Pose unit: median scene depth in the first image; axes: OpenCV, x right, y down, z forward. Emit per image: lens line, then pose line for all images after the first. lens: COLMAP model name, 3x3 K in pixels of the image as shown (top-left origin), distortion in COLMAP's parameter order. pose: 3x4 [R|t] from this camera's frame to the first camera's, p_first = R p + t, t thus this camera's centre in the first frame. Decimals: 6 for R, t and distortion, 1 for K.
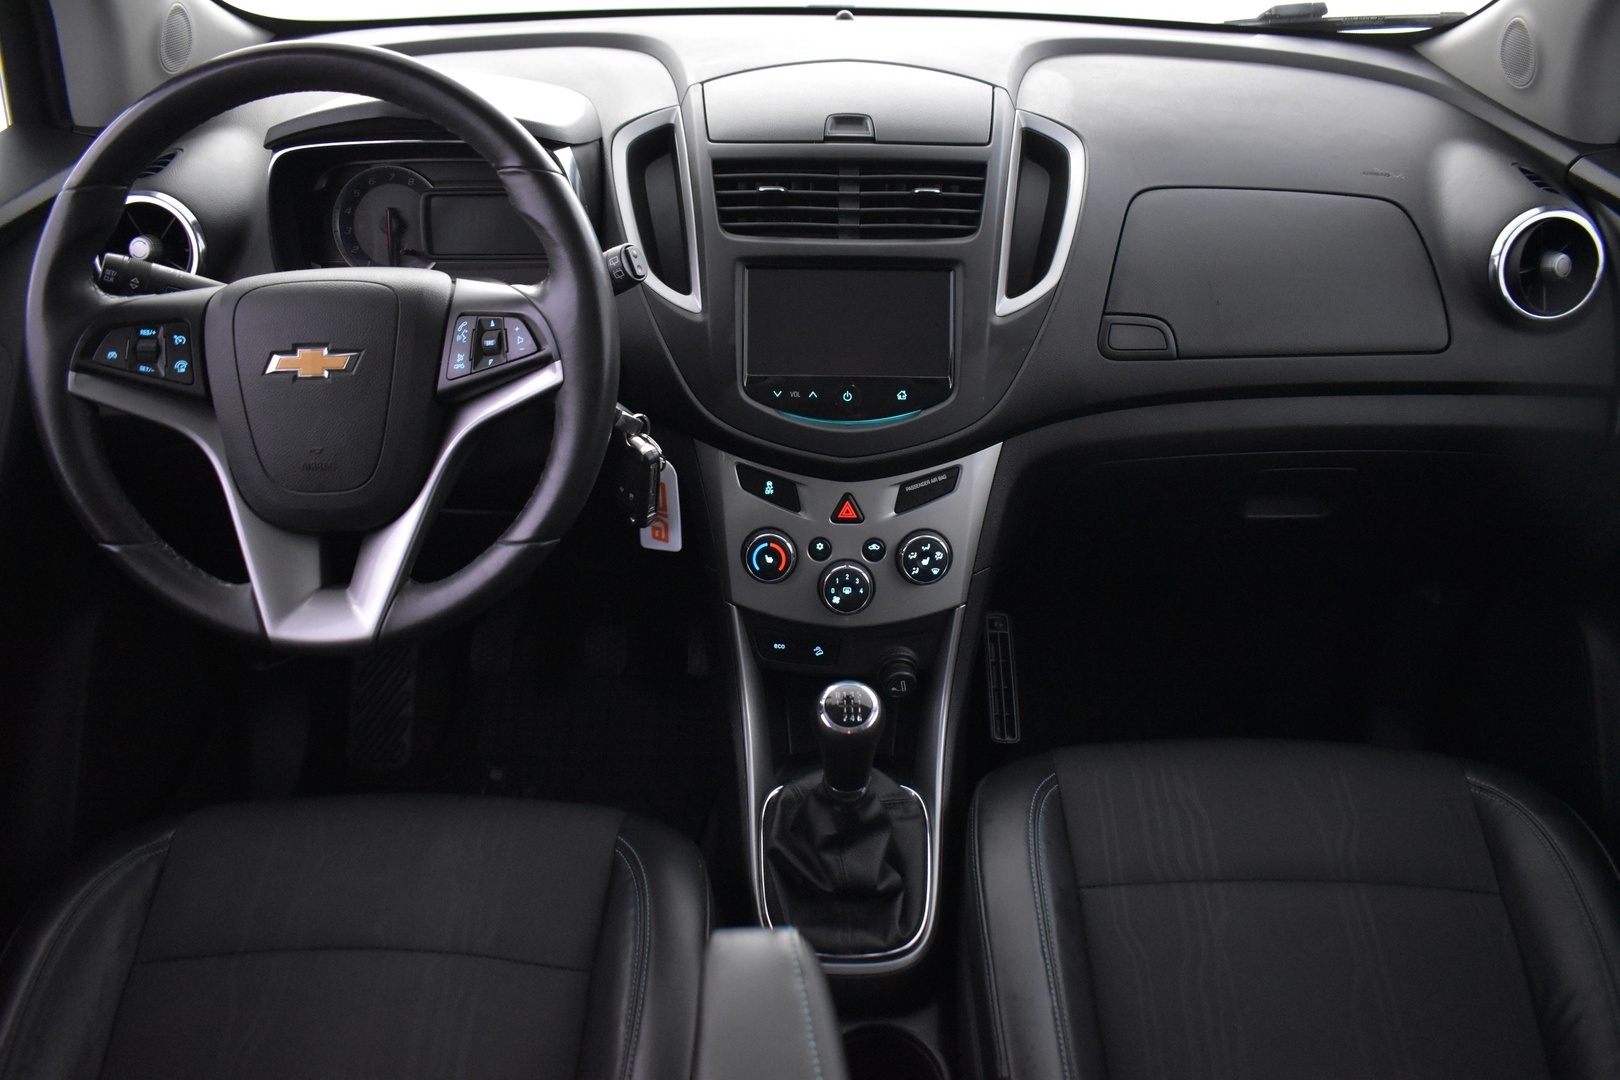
lens RADIAL K [[1271.2, 0, 814.6], [0, 1271.2, 549.8], [0, 0, 1]] dist [-0.088746, 0.007973]
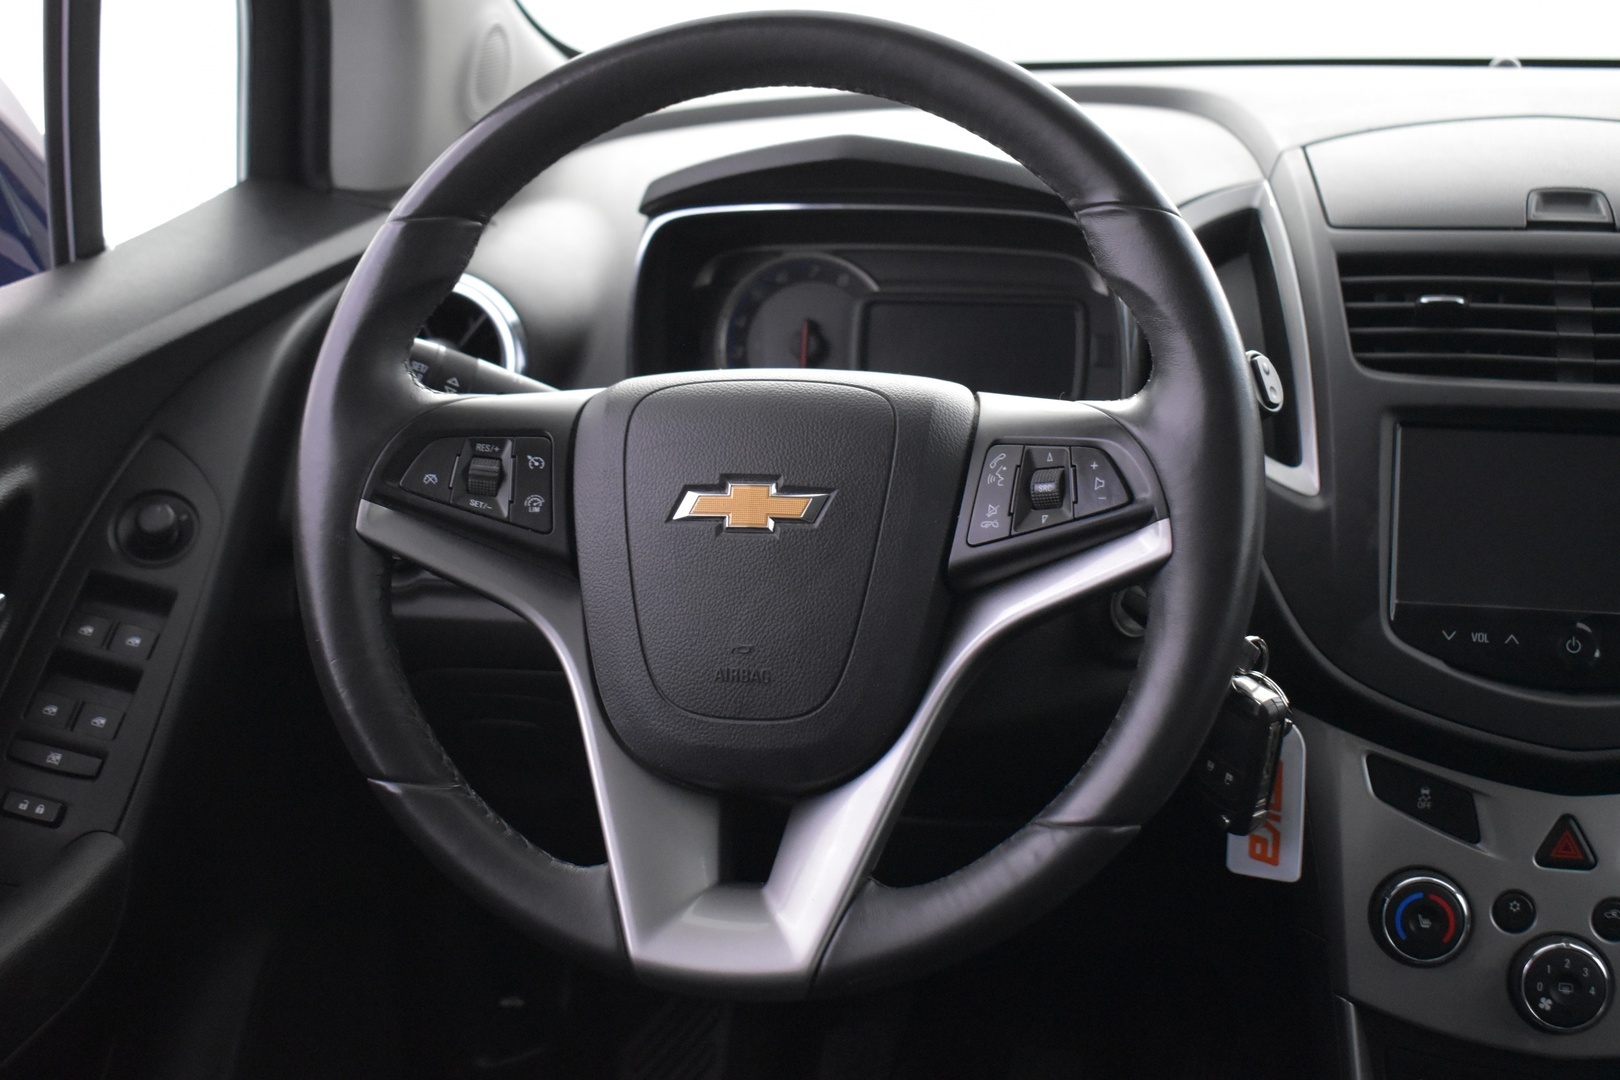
lens RADIAL K [[2016.3, 0, 817.8], [0, 2016.3, 538.3], [0, 0, 1]] dist [-0.041665, 0.000000]
pose [[0.978126, 0.037553, -0.204598, -0.125793], [-0.082517, 0.972919, -0.215916, 0.057389], [0.190949, 0.228076, 0.954736, 0.051411]]
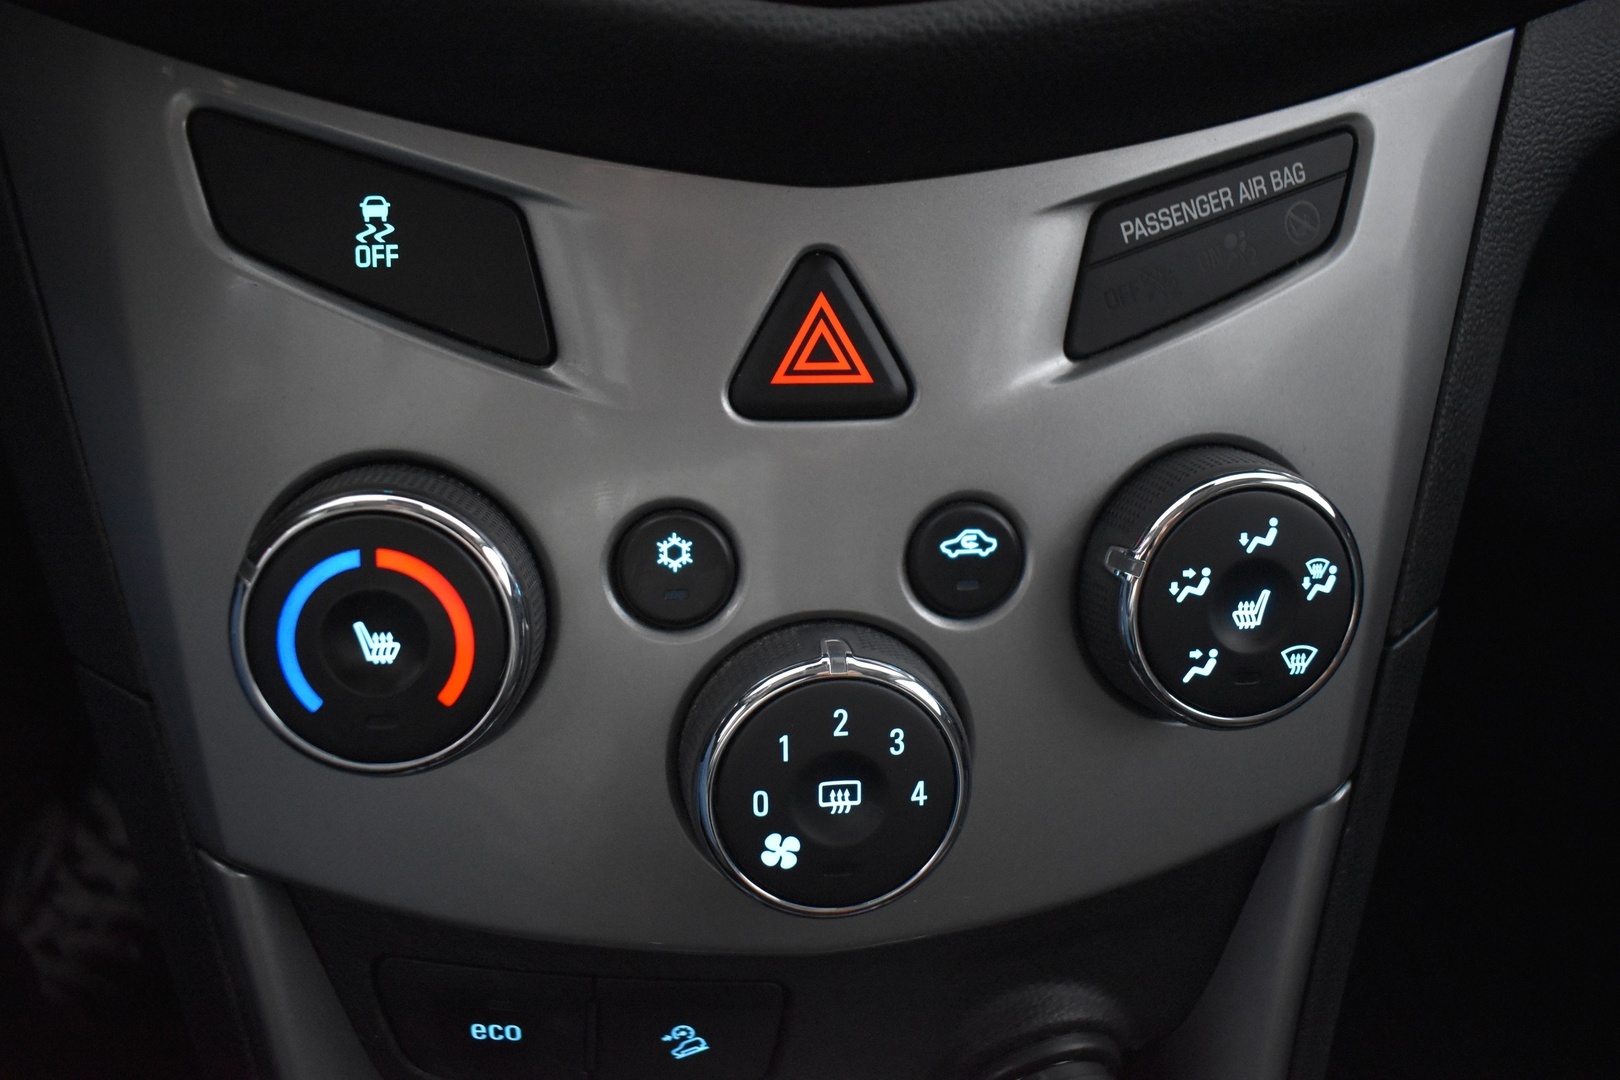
lens RADIAL K [[1271.2, 0, 810.3], [0, 1271.2, 541.0], [0, 0, 1]] dist [-0.088746, 0.007973]
pose [[0.990788, -0.041364, 0.128949, 0.000145], [0.037678, 0.998812, 0.030898, -0.009289], [-0.130074, -0.025755, 0.991170, 0.838553]]
